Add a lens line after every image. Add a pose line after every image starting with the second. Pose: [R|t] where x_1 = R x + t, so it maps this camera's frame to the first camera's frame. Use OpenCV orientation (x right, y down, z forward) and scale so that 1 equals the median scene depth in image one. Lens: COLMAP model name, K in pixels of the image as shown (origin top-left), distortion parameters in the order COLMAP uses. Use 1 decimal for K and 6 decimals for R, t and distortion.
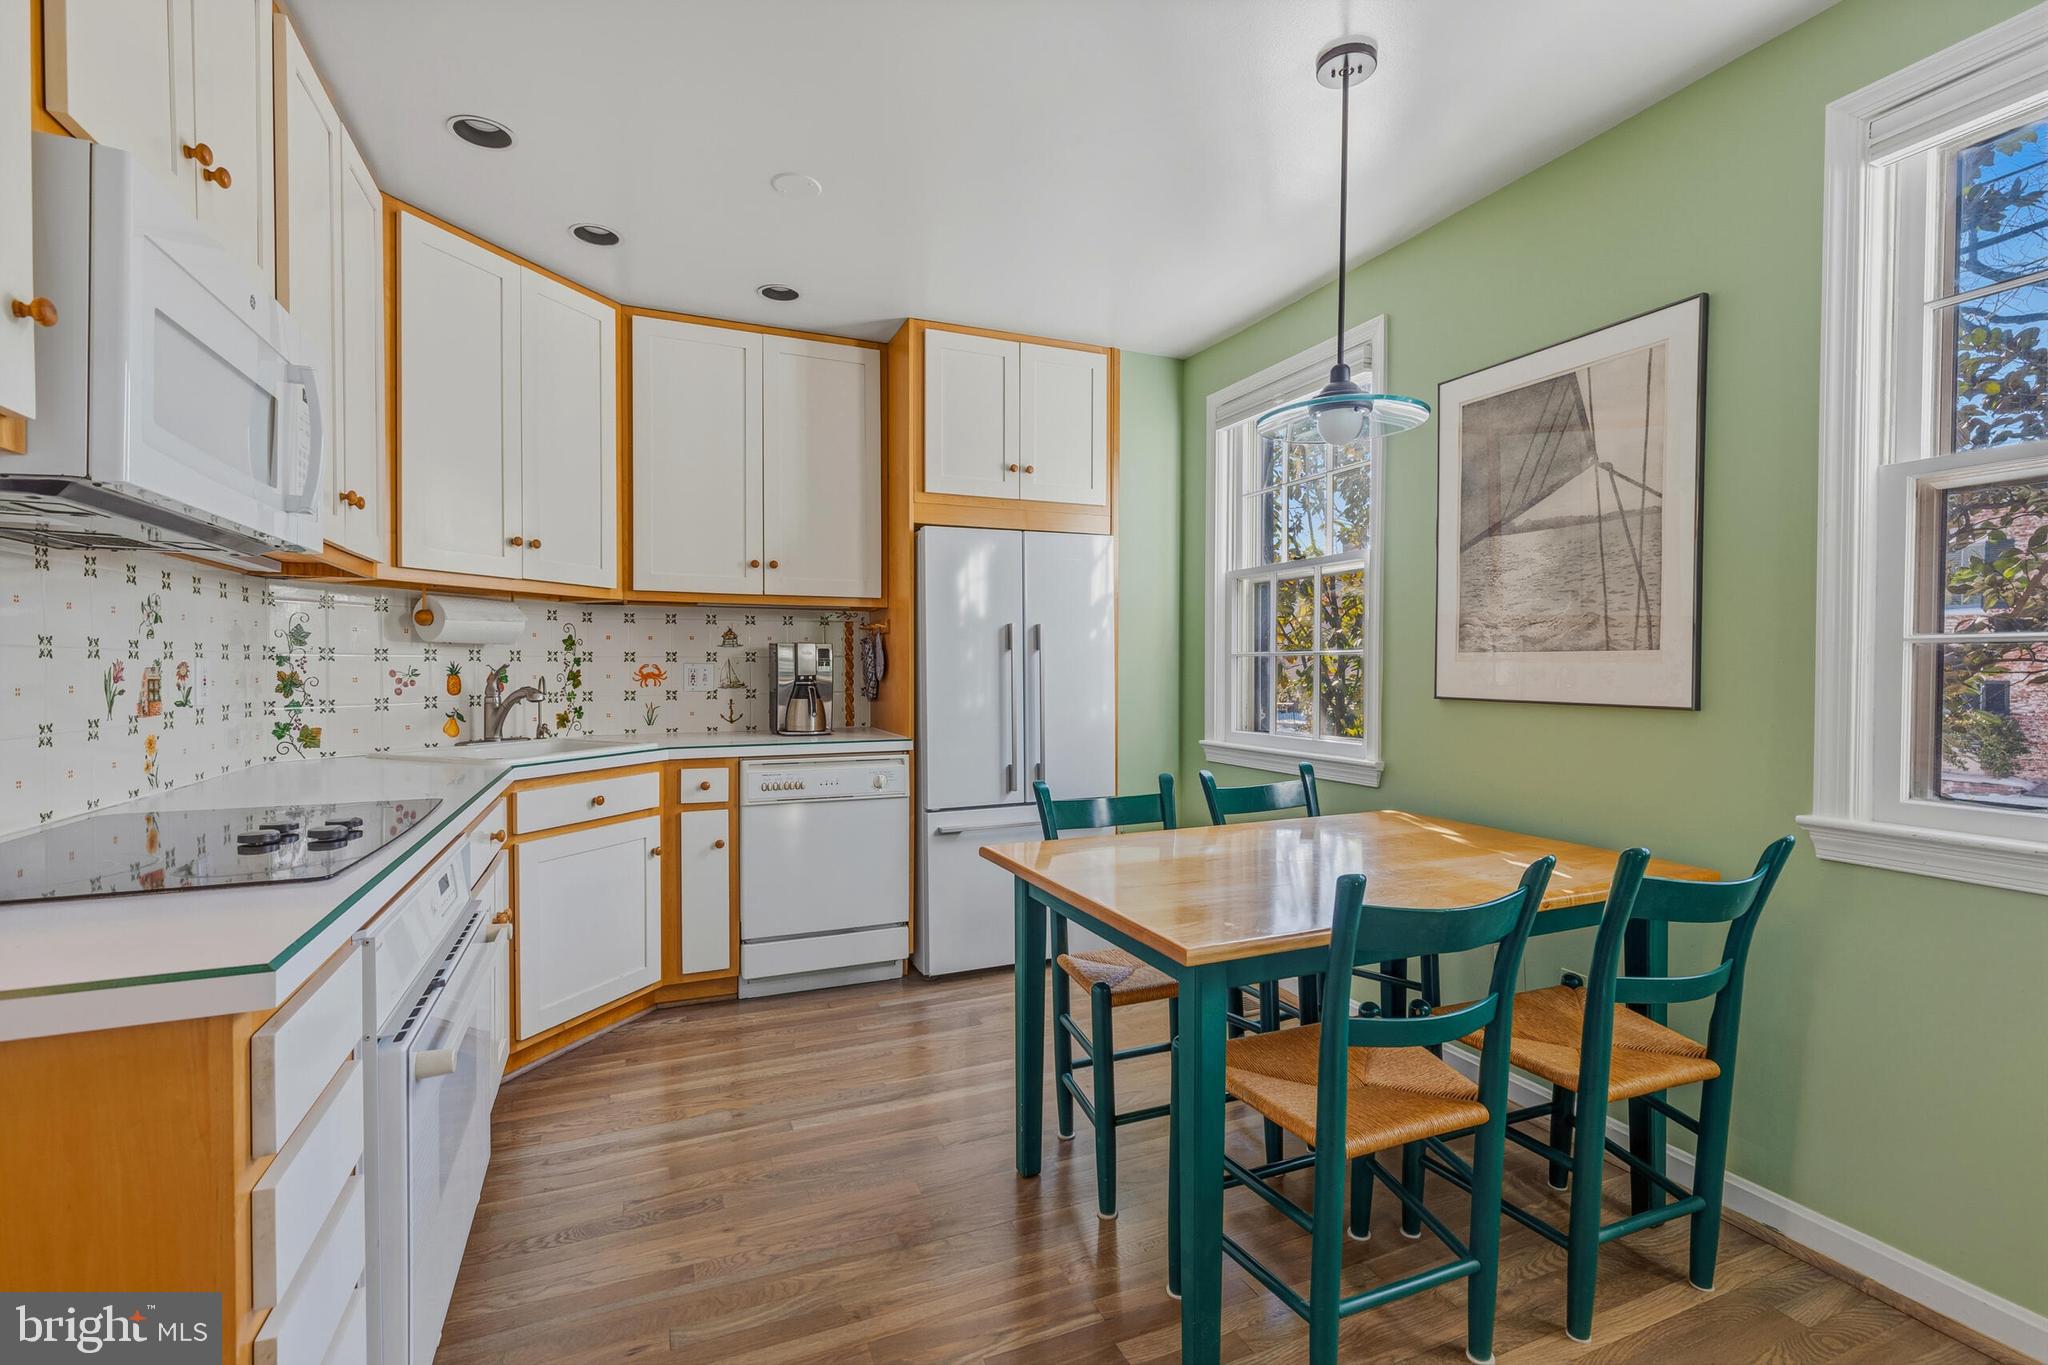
lens RADIAL K [[916.4, 0, 1028.4], [0, 916.4, 678.8], [0, 0, 1]] dist [0.002488, -0.001144]
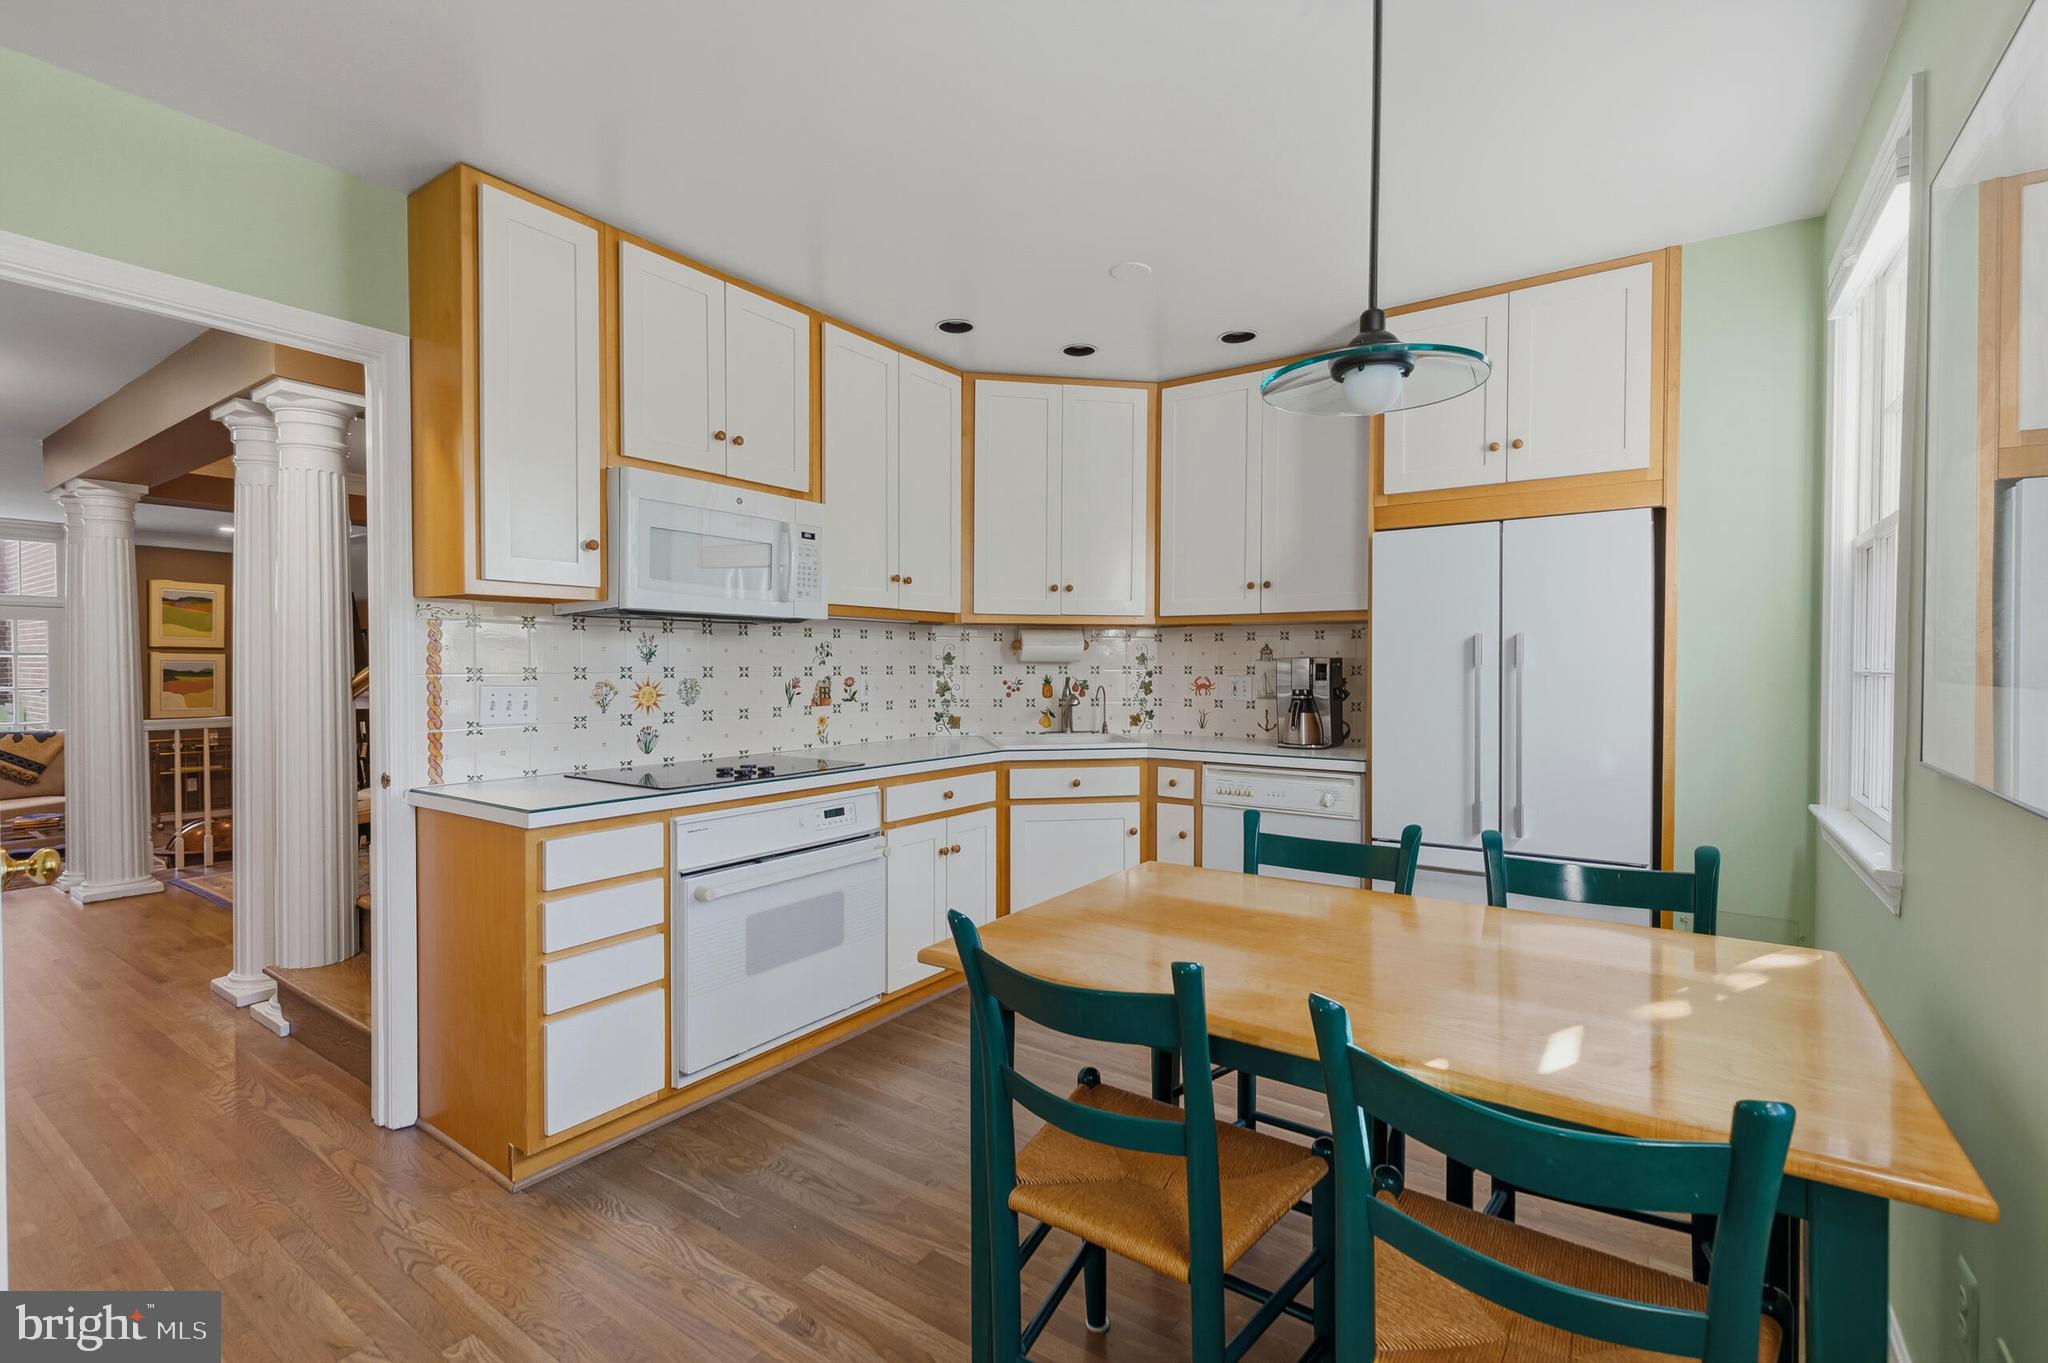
lens RADIAL K [[916.4, 0, 1022.6], [0, 916.4, 677.5], [0, 0, 1]] dist [0.002488, -0.001144]
pose [[0.515320, 0.014380, -0.856877, 0.547433], [-0.013439, 0.999872, 0.008697, -0.025139], [0.856893, 0.007034, 0.515447, 0.234142]]
